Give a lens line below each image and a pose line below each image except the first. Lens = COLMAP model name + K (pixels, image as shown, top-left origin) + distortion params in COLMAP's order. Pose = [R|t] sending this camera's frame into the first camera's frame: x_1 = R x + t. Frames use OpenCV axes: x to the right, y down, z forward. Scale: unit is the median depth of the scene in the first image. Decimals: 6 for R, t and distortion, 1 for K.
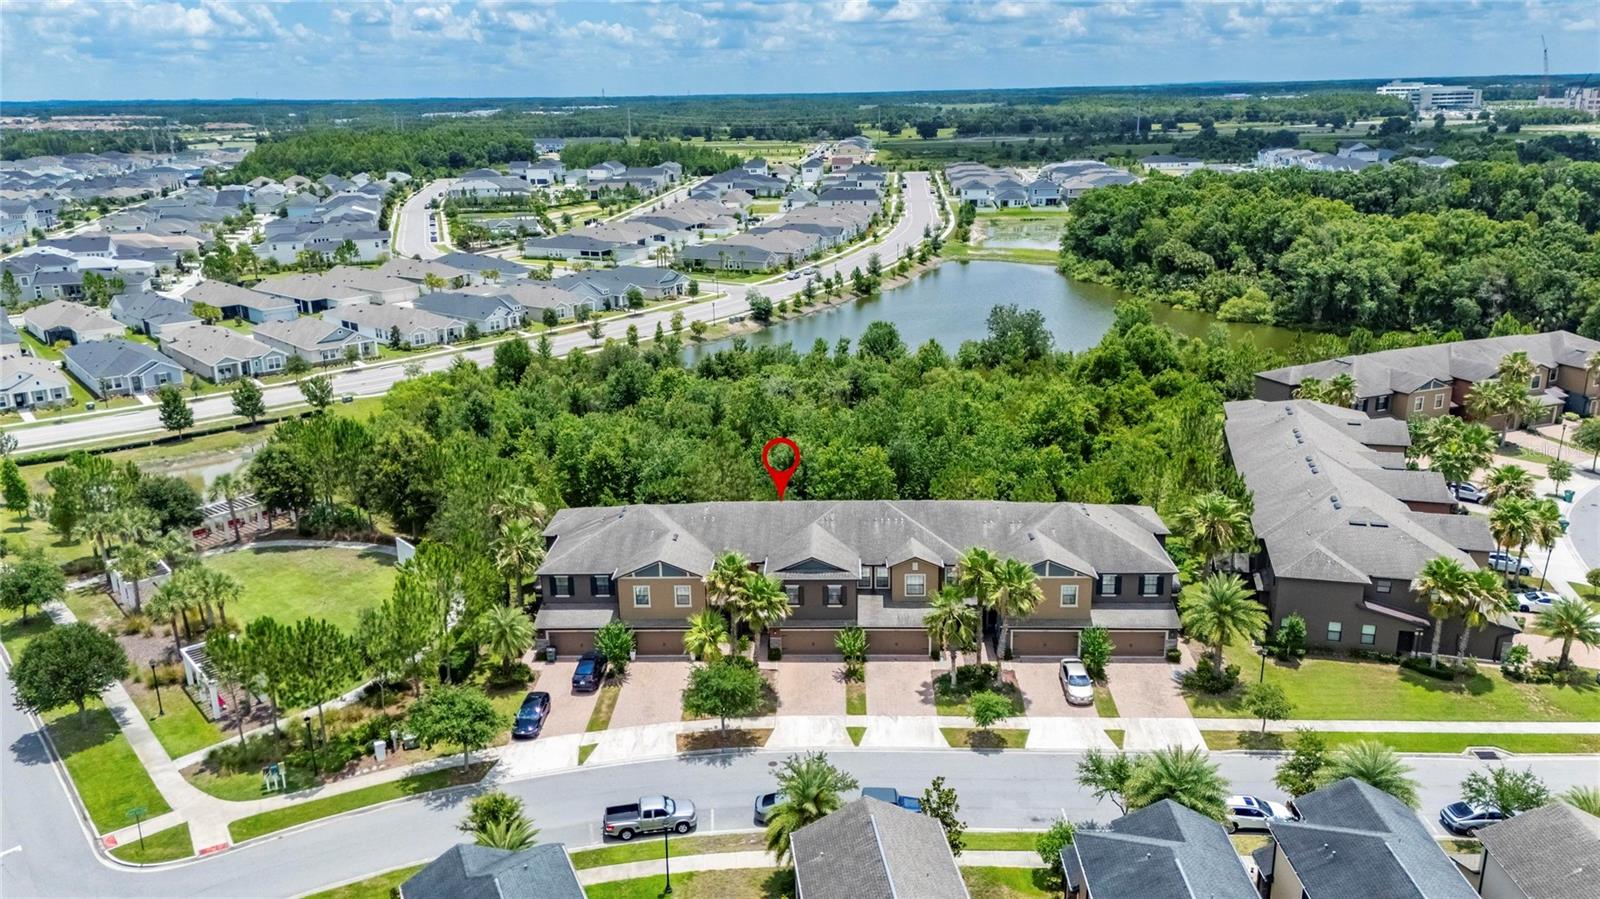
lens RADIAL K [[1173.4, 0, 798.8], [0, 1173.4, 449.6], [0, 0, 1]] dist [0.072638, -0.071831]
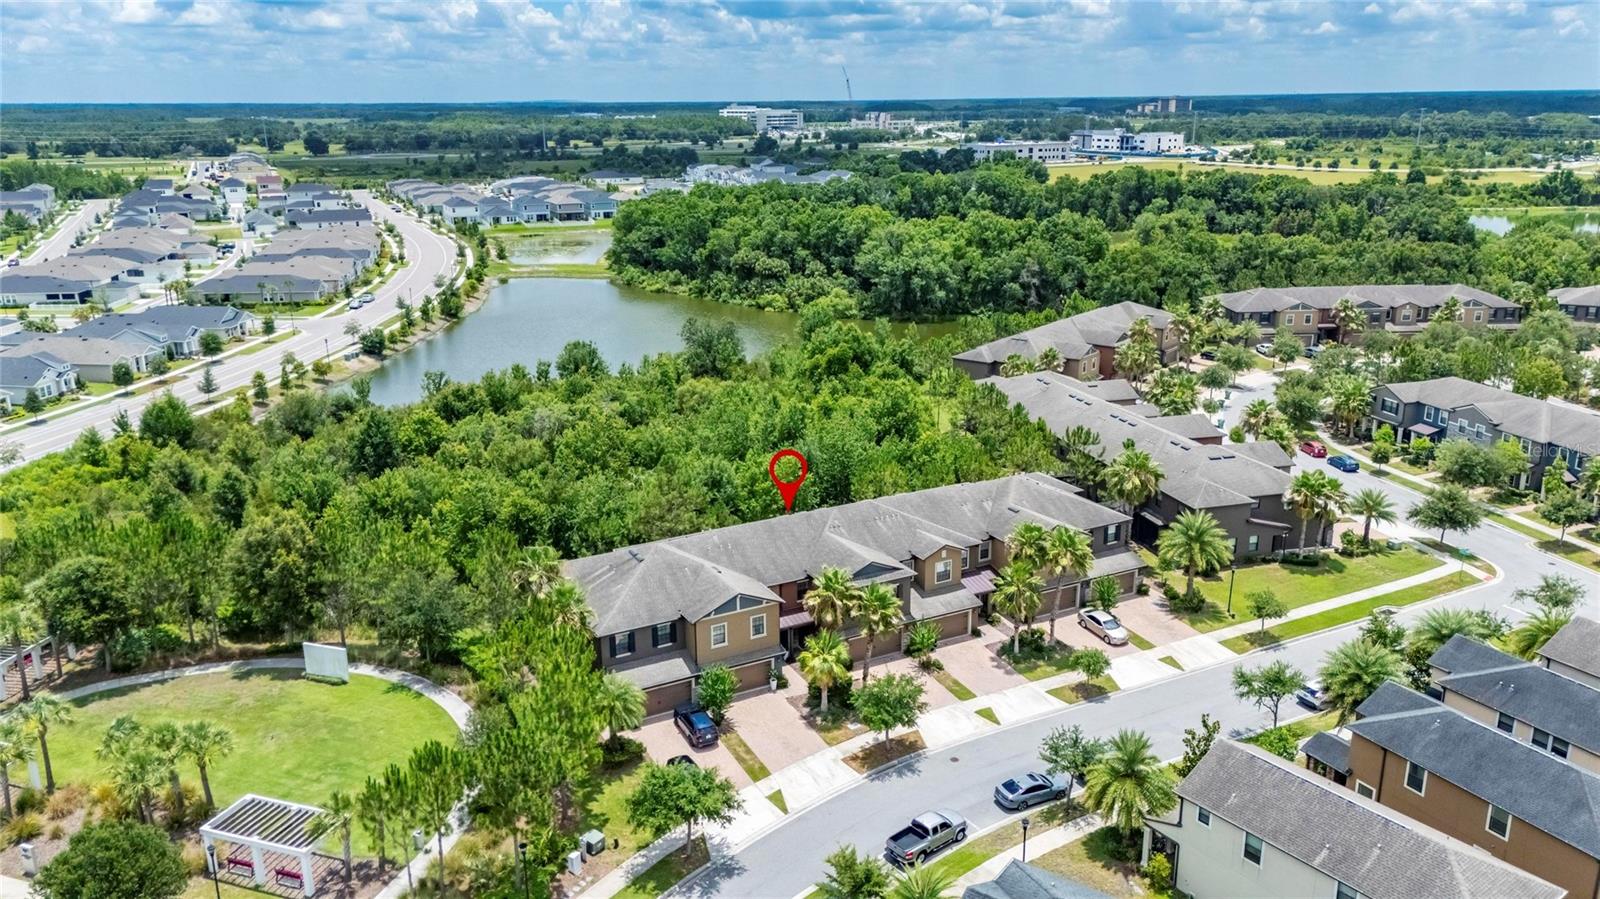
lens RADIAL K [[1173.4, 0, 799.8], [0, 1173.4, 448.4], [0, 0, 1]] dist [0.072638, -0.071831]
pose [[0.864930, -0.131244, 0.484429, -0.429668], [0.138069, 0.990184, 0.021749, -0.029721], [-0.482528, 0.048073, 0.874560, 0.112471]]
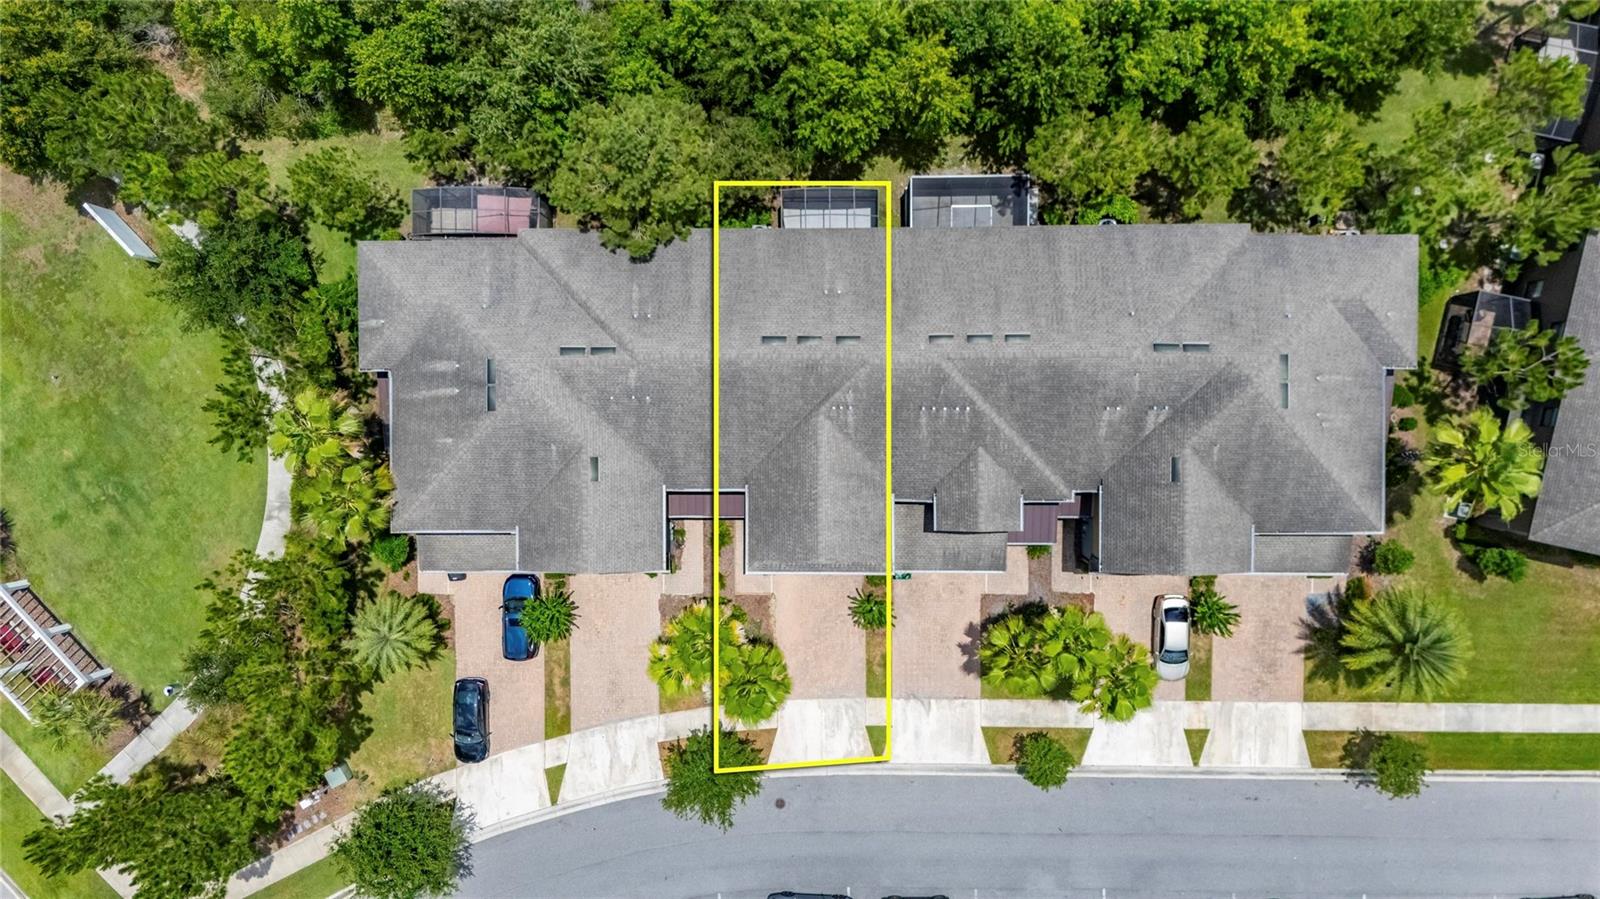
lens RADIAL K [[1173.4, 0, 798.6], [0, 1173.4, 444.4], [0, 0, 1]] dist [0.072638, -0.071831]
pose [[0.999204, -0.039319, -0.006702, 0.005213], [0.017251, 0.274523, 0.961426, -0.450264], [-0.035962, -0.960776, 0.274983, 0.728086]]
